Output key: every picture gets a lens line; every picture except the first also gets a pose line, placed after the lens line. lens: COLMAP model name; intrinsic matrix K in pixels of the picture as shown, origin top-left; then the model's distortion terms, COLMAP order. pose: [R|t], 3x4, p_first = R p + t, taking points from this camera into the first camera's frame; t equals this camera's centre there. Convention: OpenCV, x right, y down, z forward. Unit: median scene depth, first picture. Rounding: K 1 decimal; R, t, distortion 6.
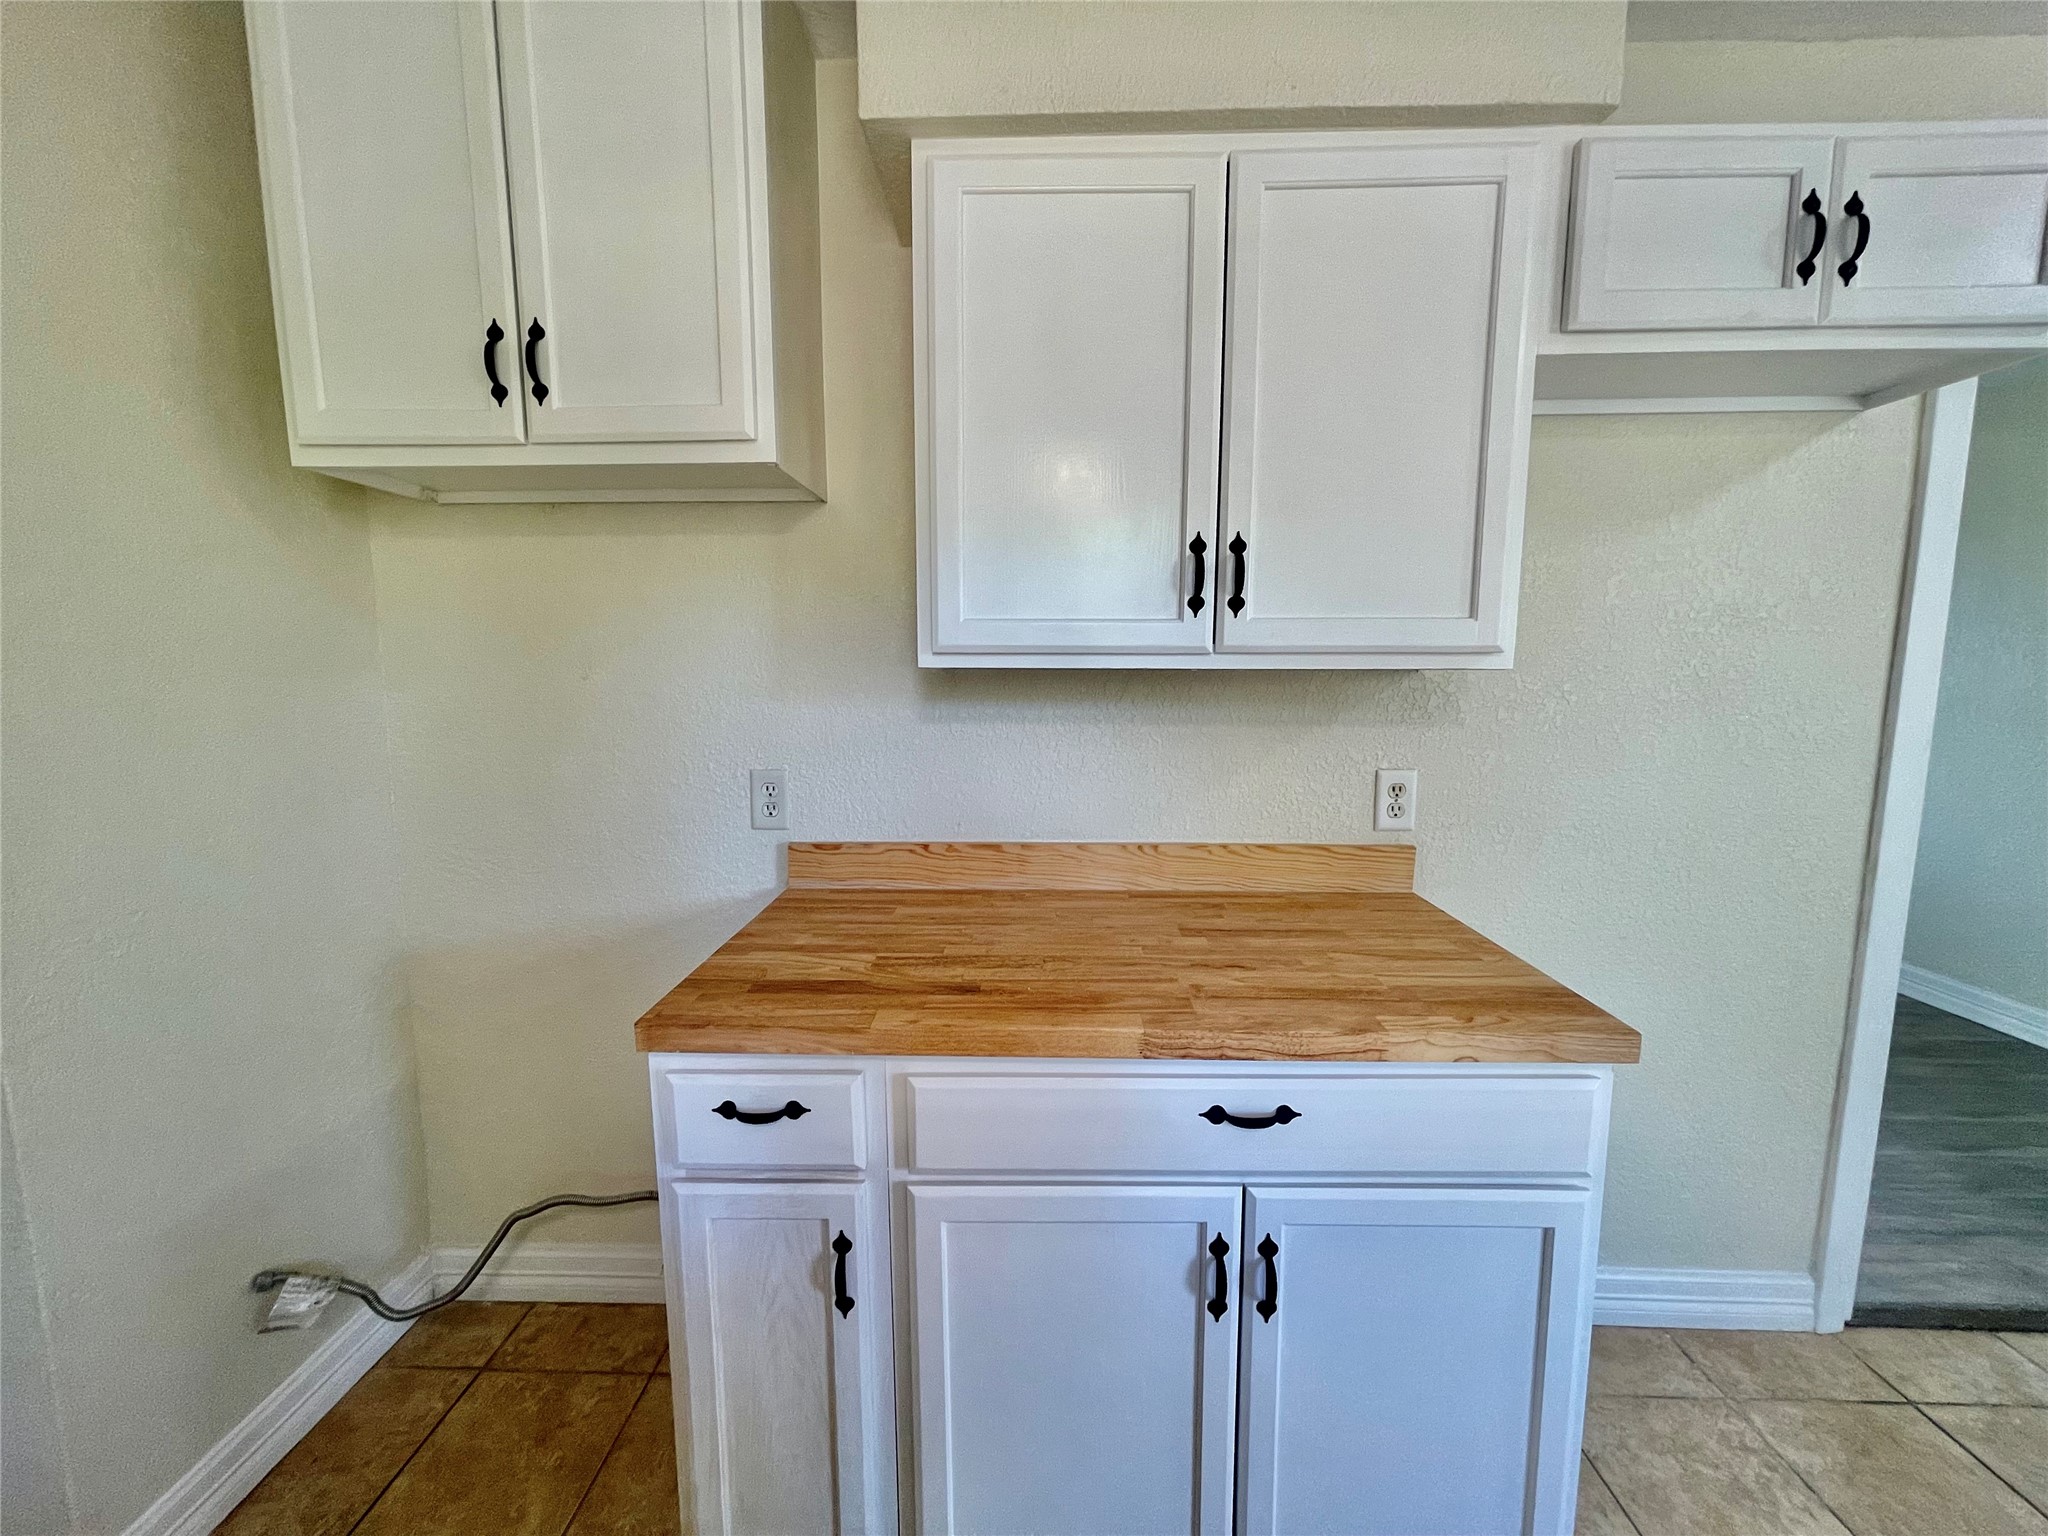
lens RADIAL K [[826.6, 0, 1020.0], [0, 826.6, 772.8], [0, 0, 1]] dist [-0.001810, 0.000779]
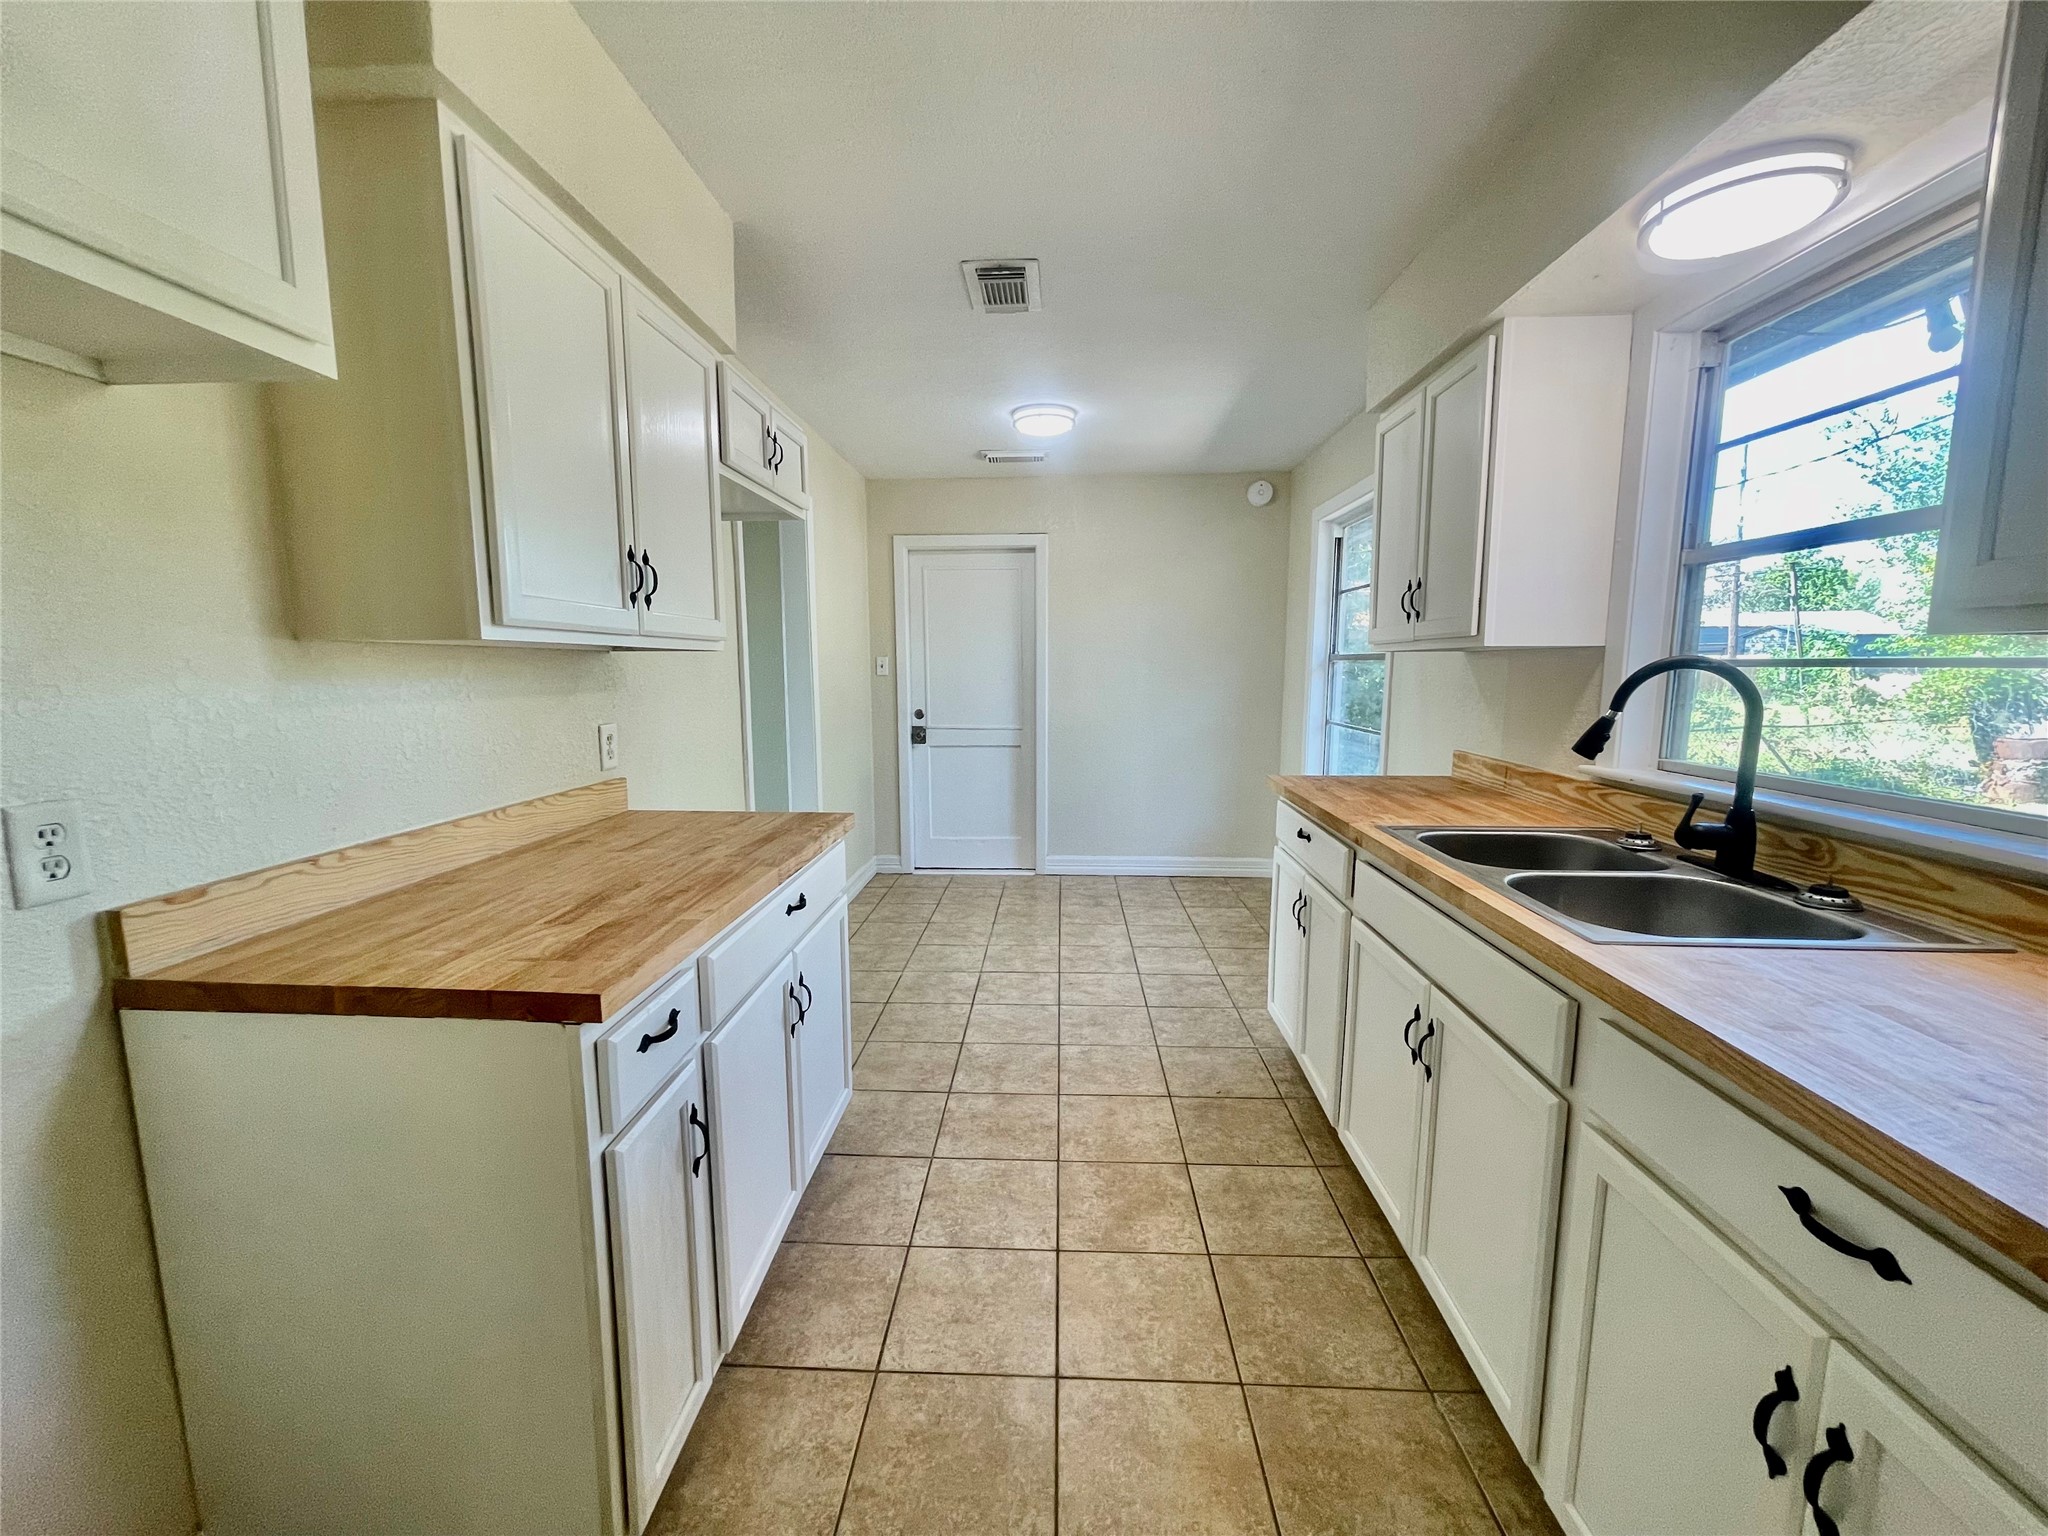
lens RADIAL K [[826.0, 0, 1020.1], [0, 826.0, 774.8], [0, 0, 1]] dist [-0.002040, 0.000097]
pose [[0.019224, -0.131606, 0.991116, -1.052057], [0.122059, 0.984193, 0.128320, -0.015825], [-0.992337, 0.118508, 0.034984, 0.328283]]
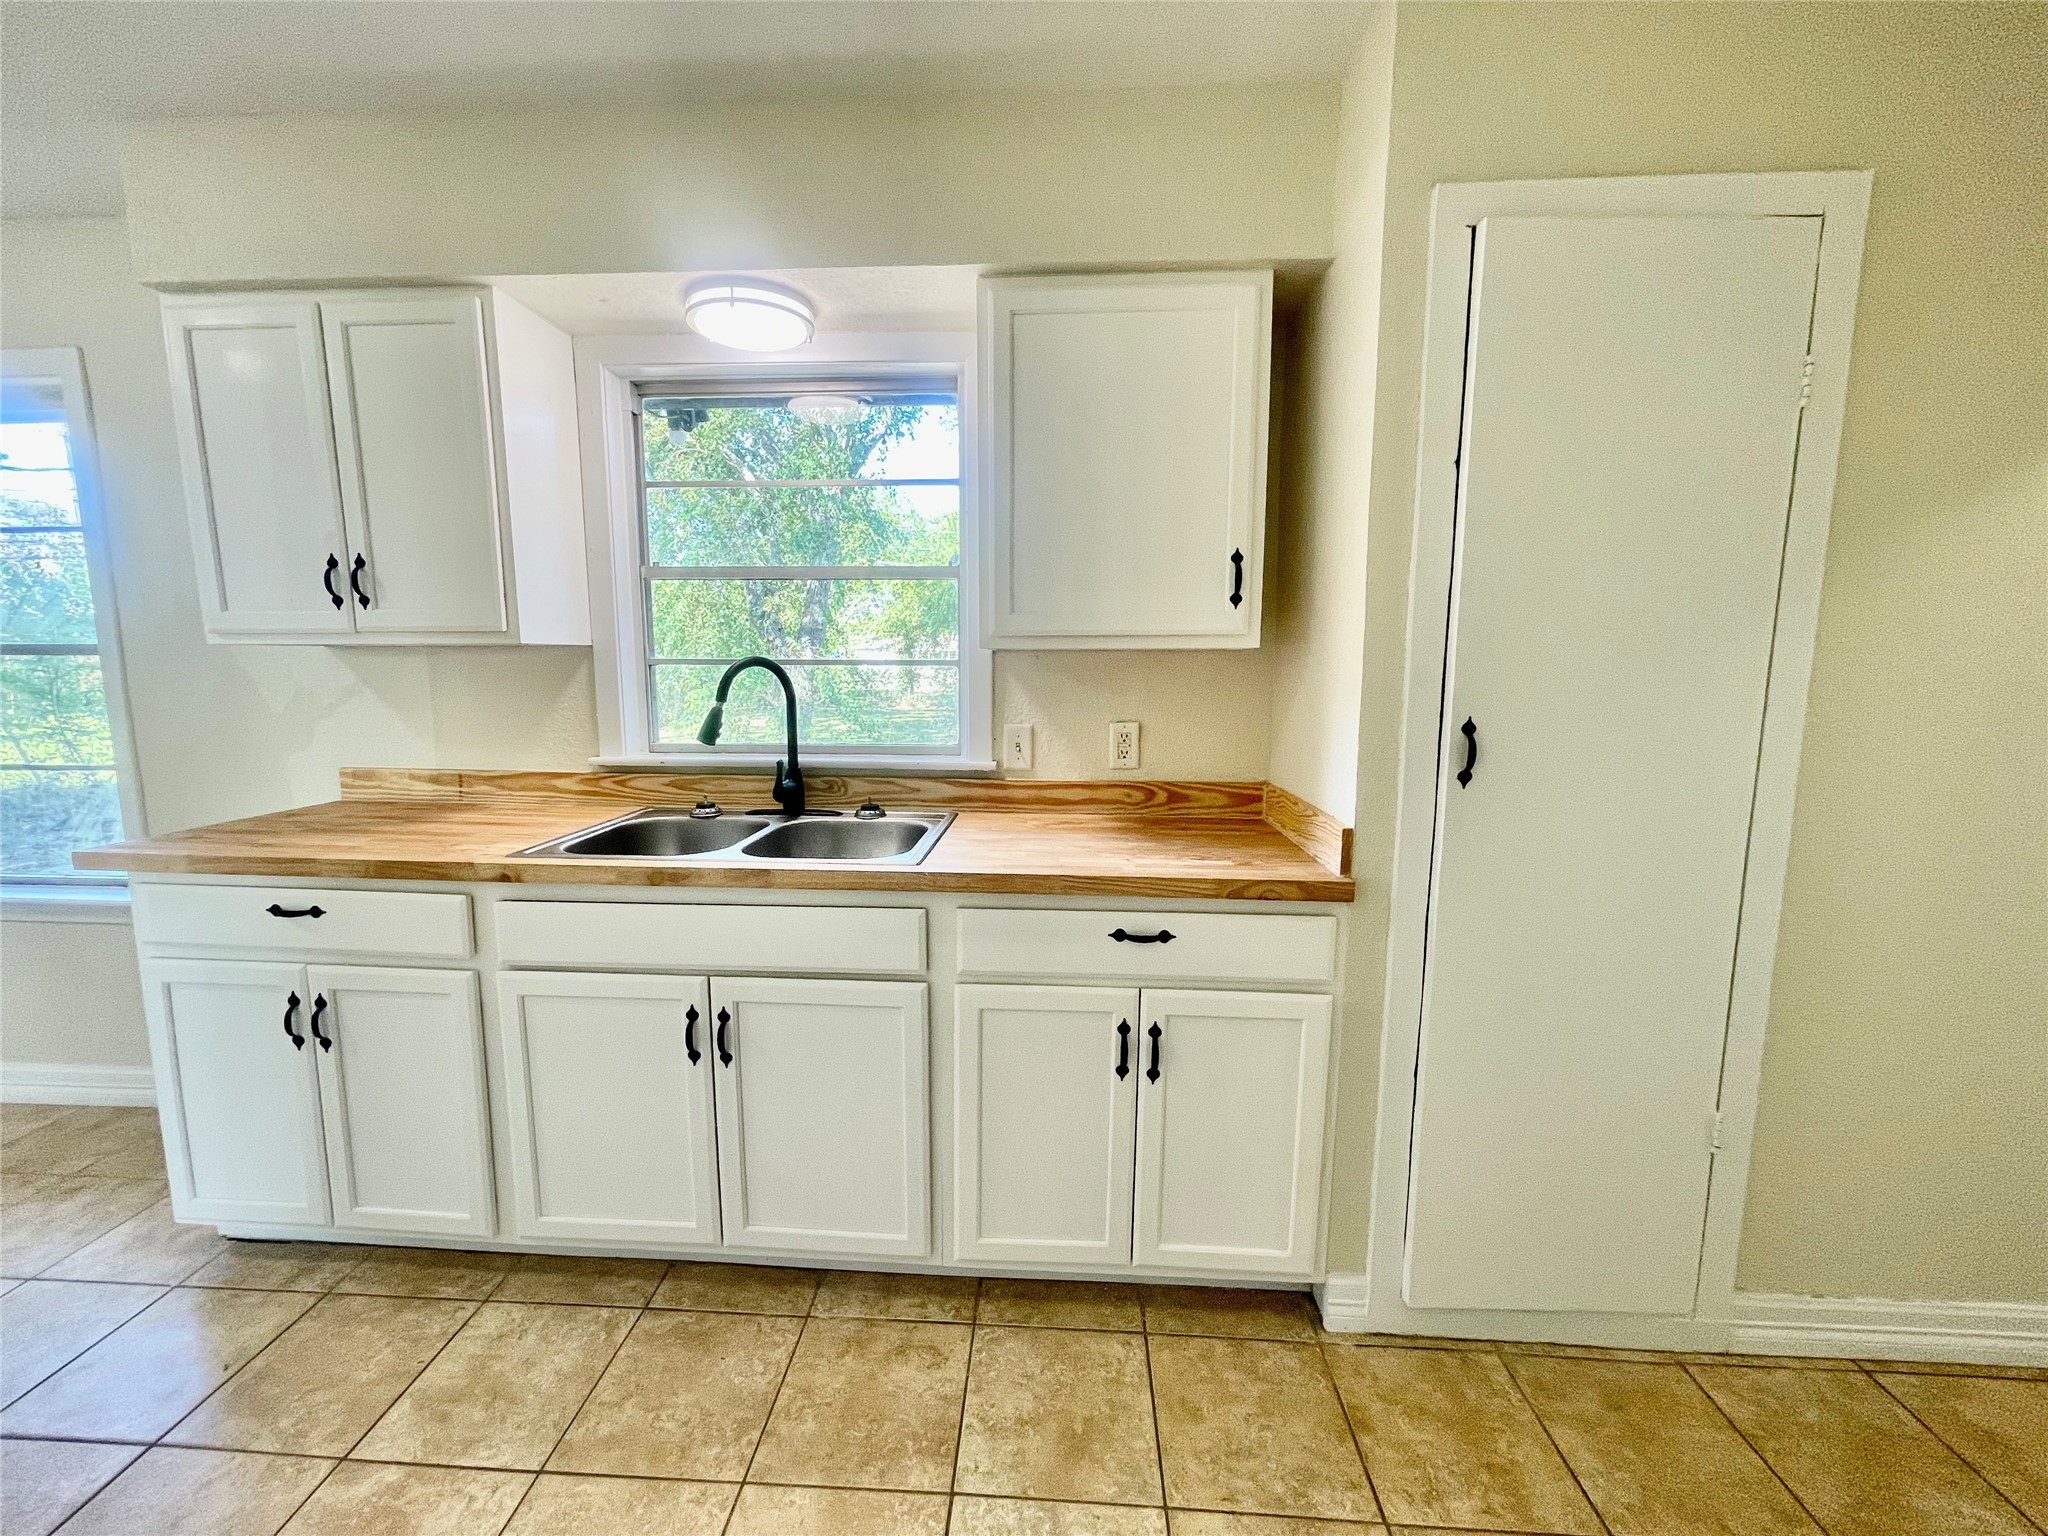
lens RADIAL K [[826.8, 0, 1015.8], [0, 826.8, 772.5], [0, 0, 1]] dist [0.001453, 0.000344]
pose [[-0.999658, -0.005278, 0.025610, -0.392768], [0.001377, 0.967428, 0.253141, -0.092040], [-0.026112, 0.253090, -0.967090, 0.900407]]
